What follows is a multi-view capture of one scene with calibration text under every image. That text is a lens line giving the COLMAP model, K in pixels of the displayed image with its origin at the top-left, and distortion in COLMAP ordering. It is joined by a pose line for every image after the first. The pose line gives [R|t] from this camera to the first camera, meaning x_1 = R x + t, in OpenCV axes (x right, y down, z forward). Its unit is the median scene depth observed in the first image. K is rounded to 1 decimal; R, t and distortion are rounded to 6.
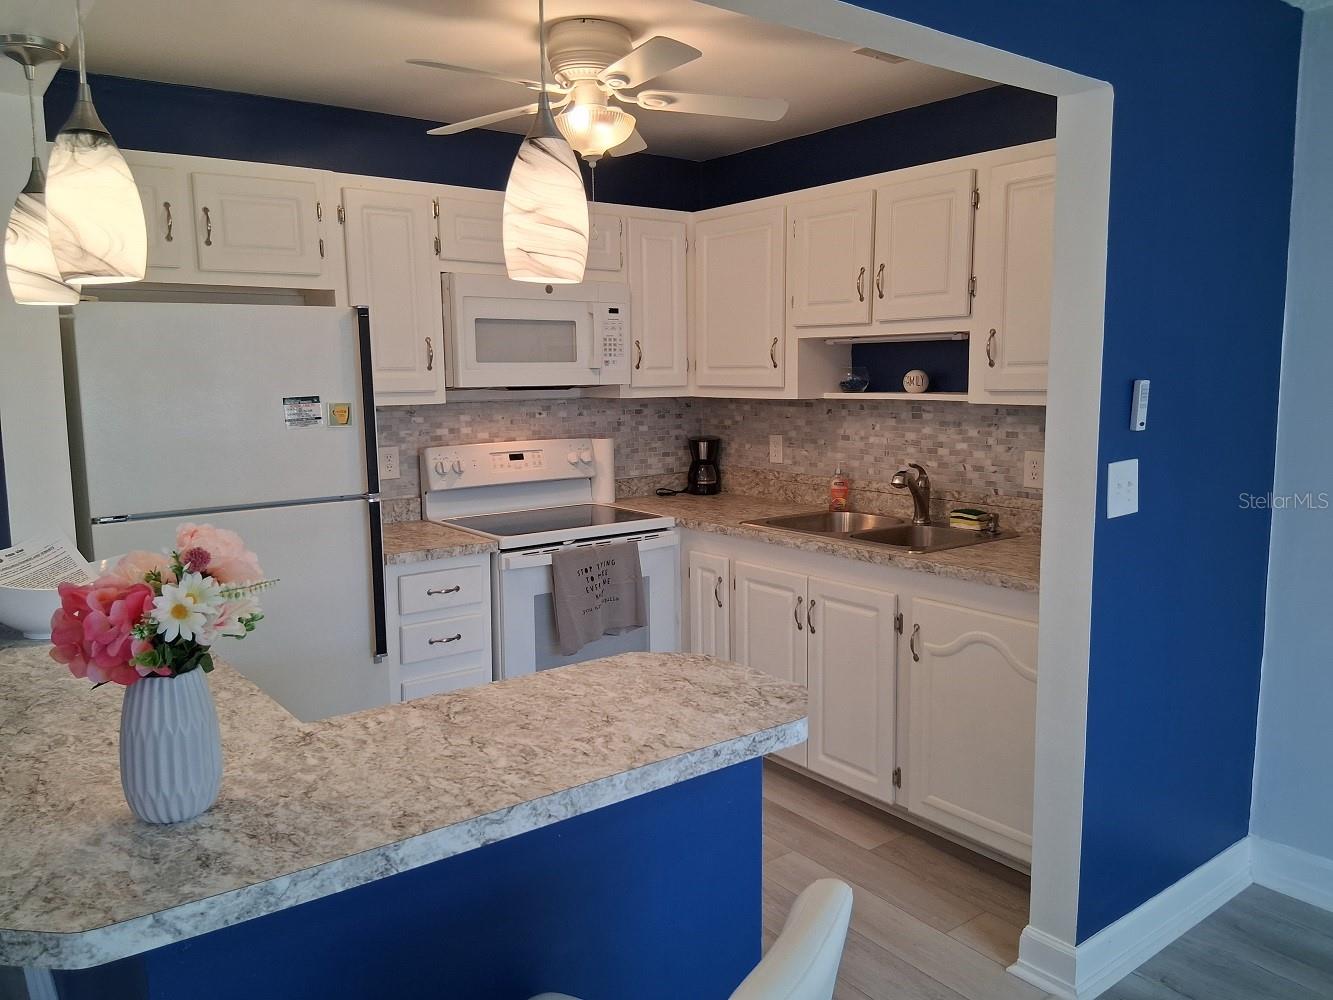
lens RADIAL K [[1005.2, 0, 660.9], [0, 1005.2, 503.6], [0, 0, 1]] dist [0.122734, -0.200499]
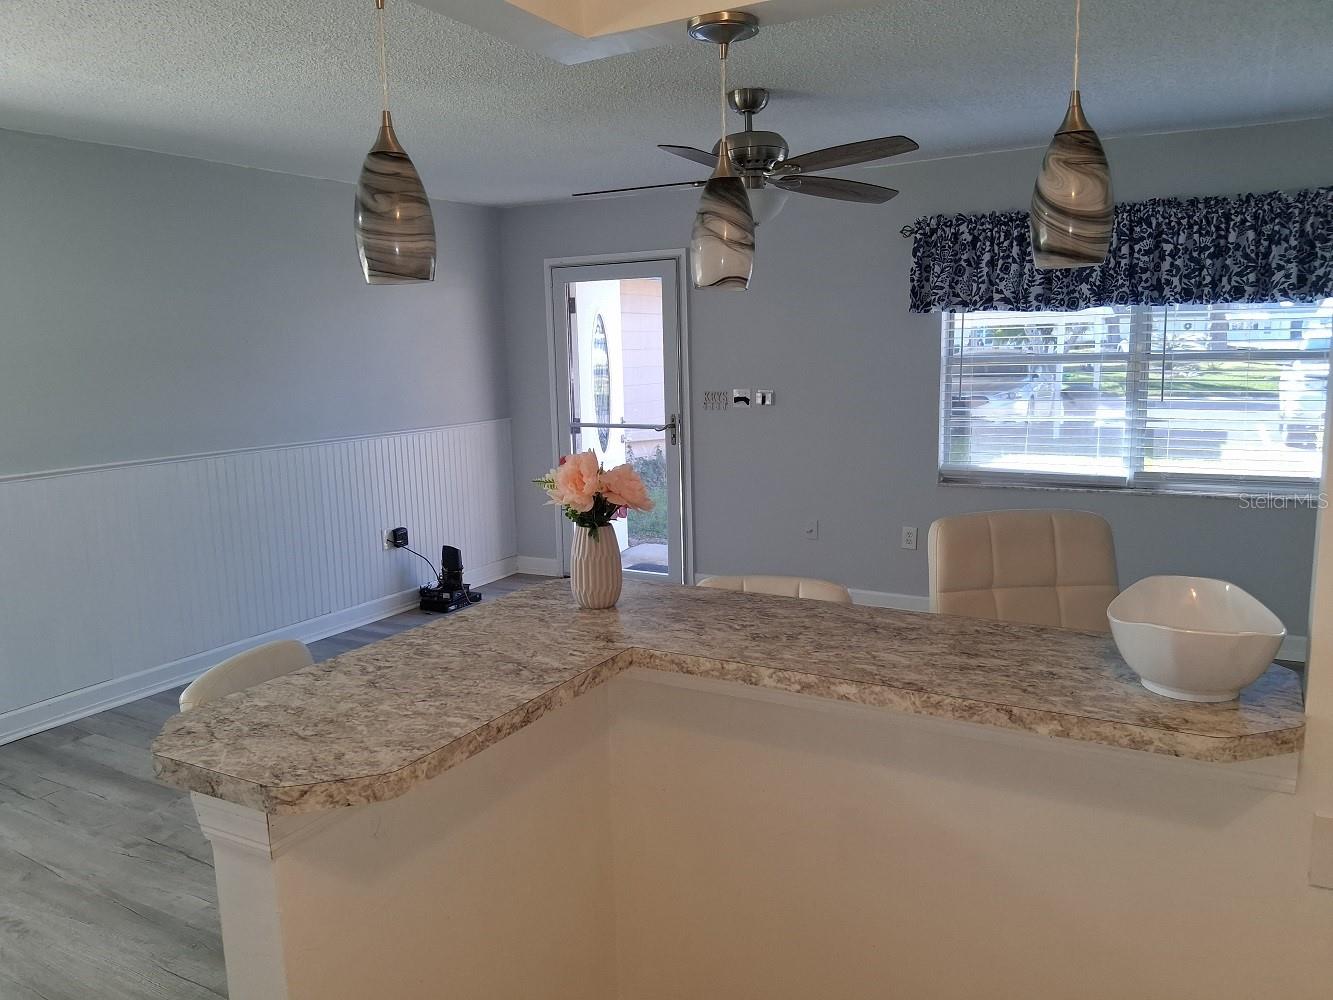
lens RADIAL K [[1005.2, 0, 660.9], [0, 1005.2, 503.6], [0, 0, 1]] dist [0.122734, -0.200499]
pose [[-0.916251, 0.093200, -0.389611, 0.032013], [-0.019143, 0.961263, 0.274967, -0.123864], [0.400146, 0.259397, -0.878975, 0.891350]]
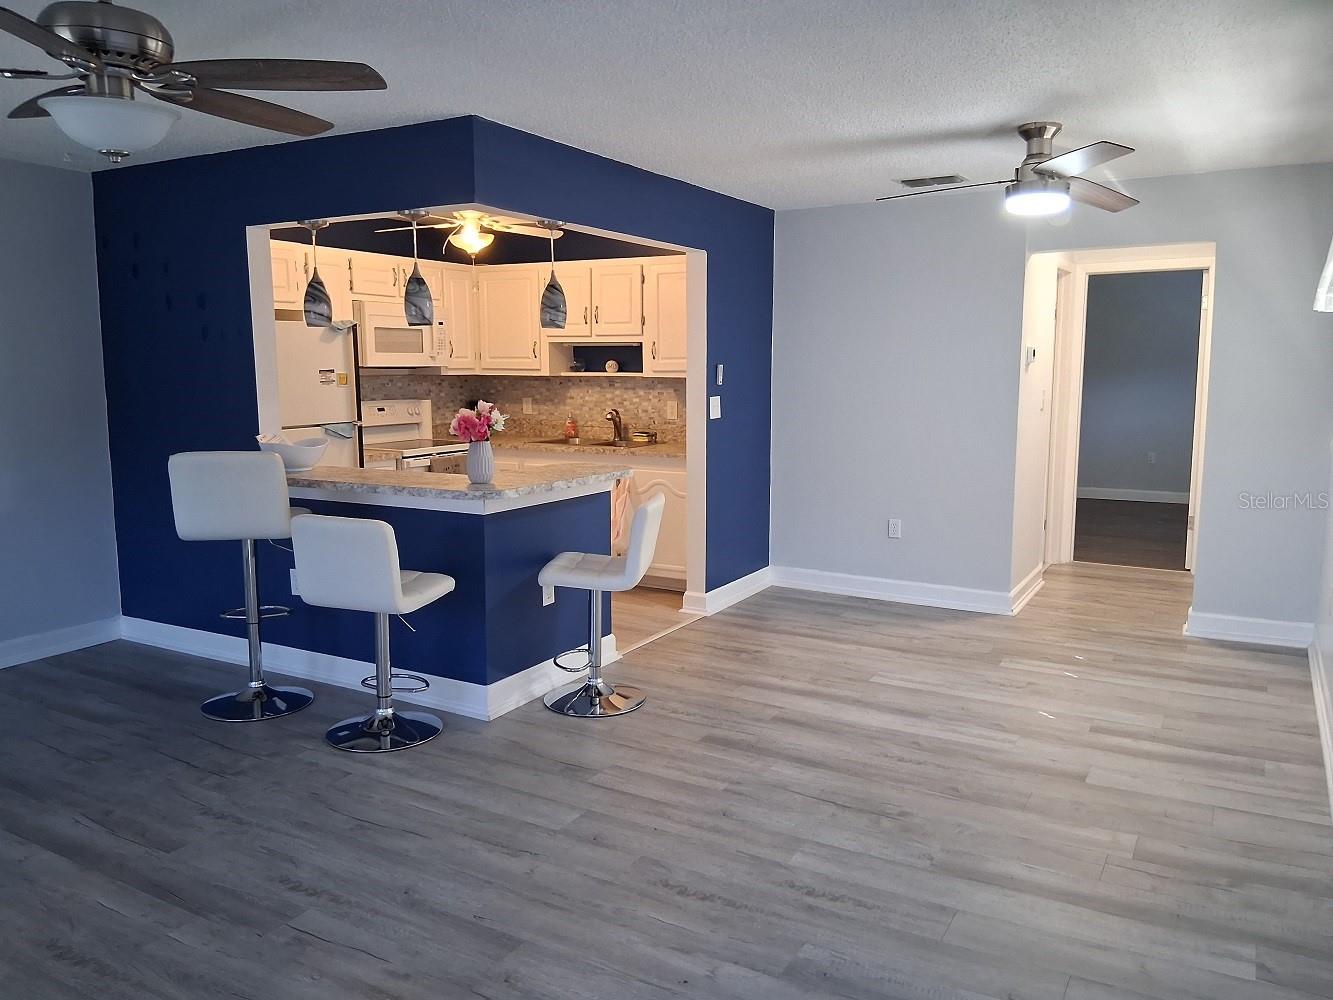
lens RADIAL K [[1005.2, 0, 660.9], [0, 1005.2, 503.6], [0, 0, 1]] dist [0.122734, -0.200499]
pose [[0.921652, -0.044722, 0.385432, -0.432654], [0.042461, 0.998995, 0.014379, 0.121618], [-0.385687, 0.003113, 0.922624, -0.839204]]
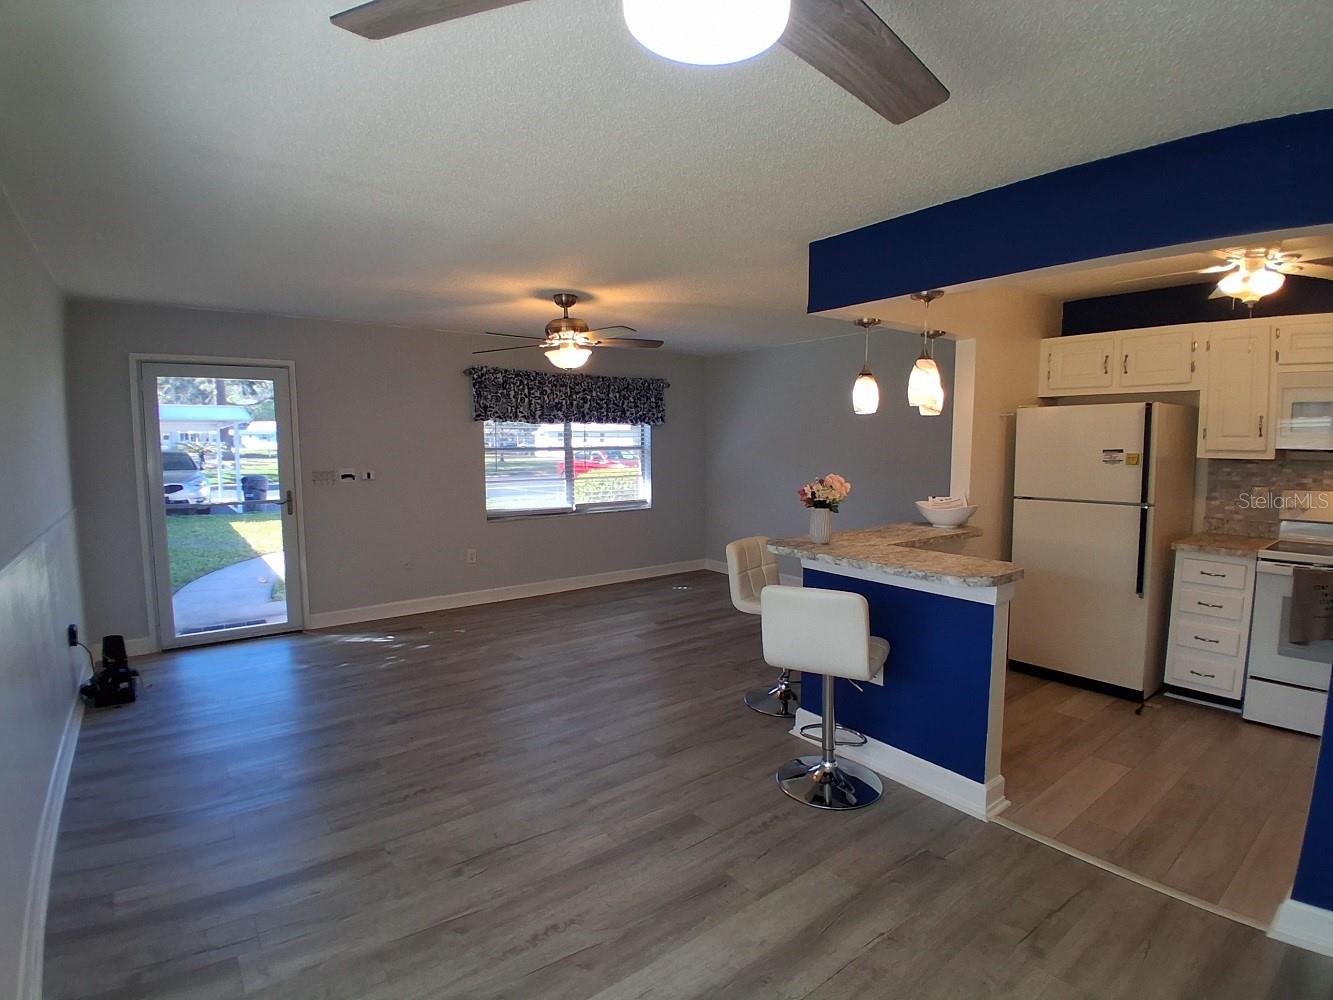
lens RADIAL K [[661.7, 0, 668.0], [0, 661.7, 508.4], [0, 0, 1]] dist [0.002565, -0.043174]
pose [[0.011001, 0.113447, -0.993483, 0.750510], [-0.128782, 0.985430, 0.111101, -0.018603], [0.991612, 0.126720, 0.025451, 0.108627]]
